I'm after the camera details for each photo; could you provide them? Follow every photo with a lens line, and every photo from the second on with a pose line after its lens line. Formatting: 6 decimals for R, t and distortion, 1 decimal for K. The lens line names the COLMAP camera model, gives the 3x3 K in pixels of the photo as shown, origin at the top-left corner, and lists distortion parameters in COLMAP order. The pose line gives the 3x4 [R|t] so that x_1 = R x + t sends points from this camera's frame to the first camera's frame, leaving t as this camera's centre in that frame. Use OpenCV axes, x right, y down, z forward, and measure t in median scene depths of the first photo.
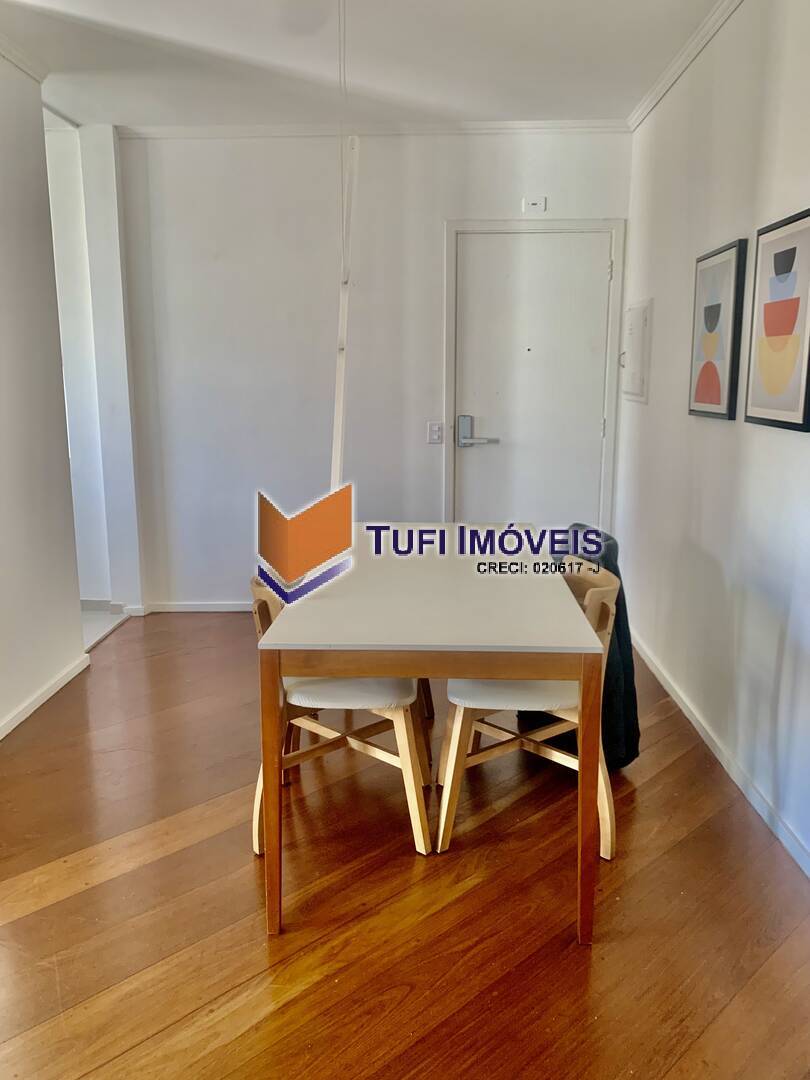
lens RADIAL K [[835.7, 0, 405.3], [0, 835.7, 539.6], [0, 0, 1]] dist [0.028867, -0.036571]
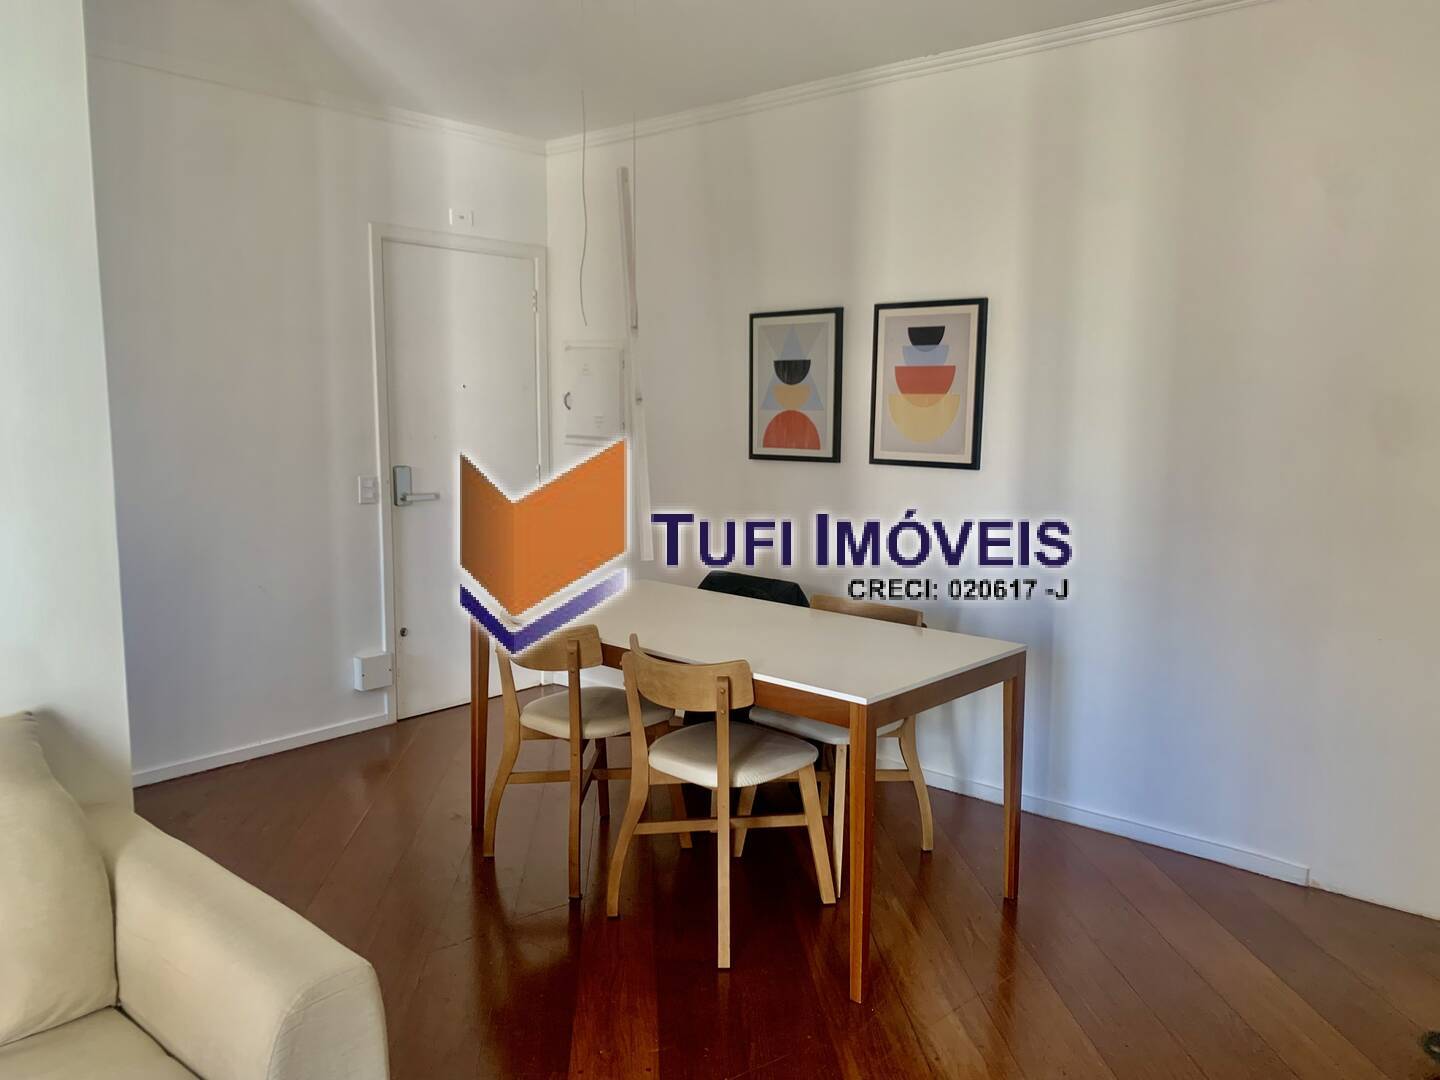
lens RADIAL K [[1114.2, 0, 719.2], [0, 1114.2, 538.8], [0, 0, 1]] dist [0.028867, -0.036571]
pose [[0.641984, -0.081939, 0.762327, -0.563664], [0.135102, 0.990805, -0.007277, -0.033681], [-0.754721, 0.107664, 0.647151, 0.105460]]
